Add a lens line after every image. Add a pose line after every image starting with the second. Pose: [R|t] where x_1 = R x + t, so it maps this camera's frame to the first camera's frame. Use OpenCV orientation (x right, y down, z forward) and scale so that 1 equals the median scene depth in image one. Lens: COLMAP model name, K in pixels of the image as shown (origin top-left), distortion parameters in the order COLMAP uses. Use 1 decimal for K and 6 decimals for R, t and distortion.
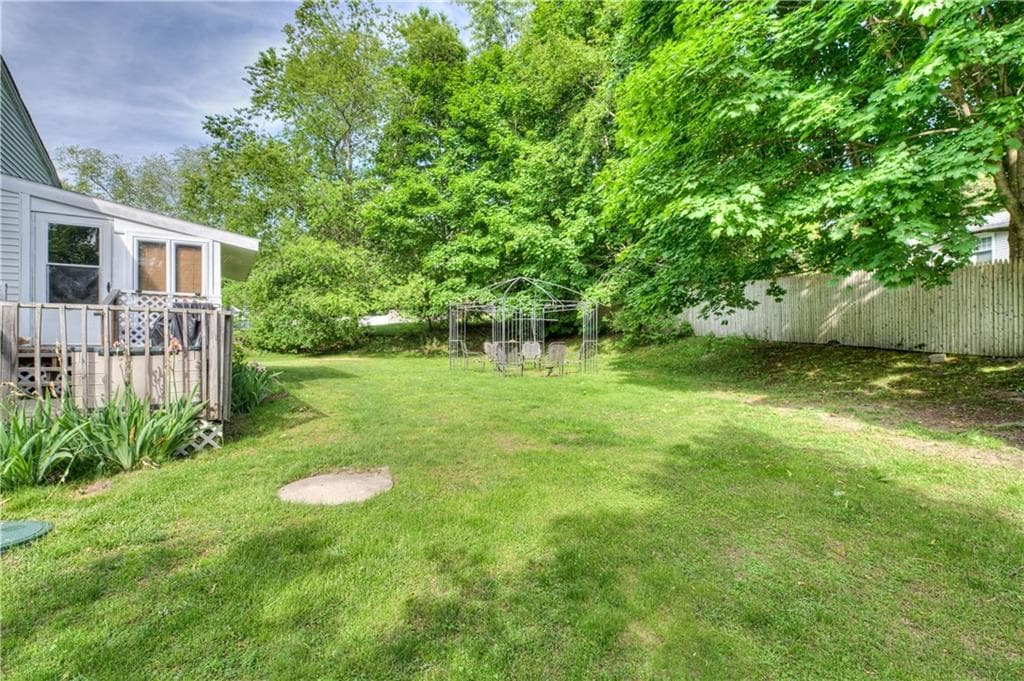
lens RADIAL K [[463.7, 0, 502.6], [0, 463.7, 340.0], [0, 0, 1]] dist [0.002244, 0.000593]
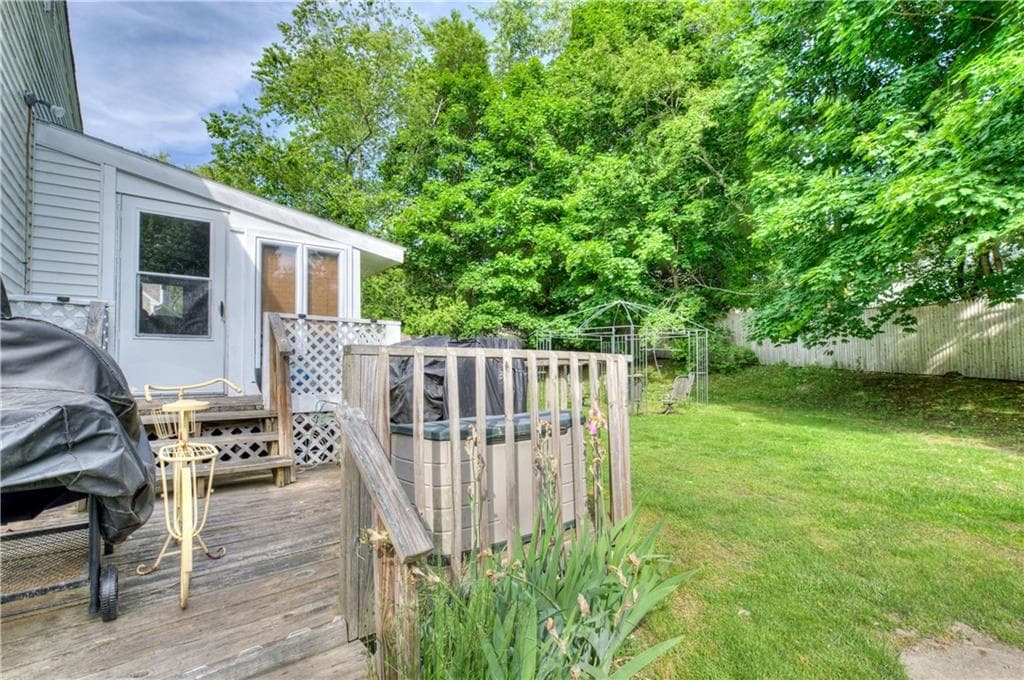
lens RADIAL K [[463.7, 0, 516.2], [0, 463.7, 347.0], [0, 0, 1]] dist [0.002244, 0.000593]
pose [[0.992943, 0.001628, 0.118581, -0.172156], [0.002641, 0.999355, -0.035827, -0.010817], [-0.118563, 0.035888, 0.992298, 0.093151]]
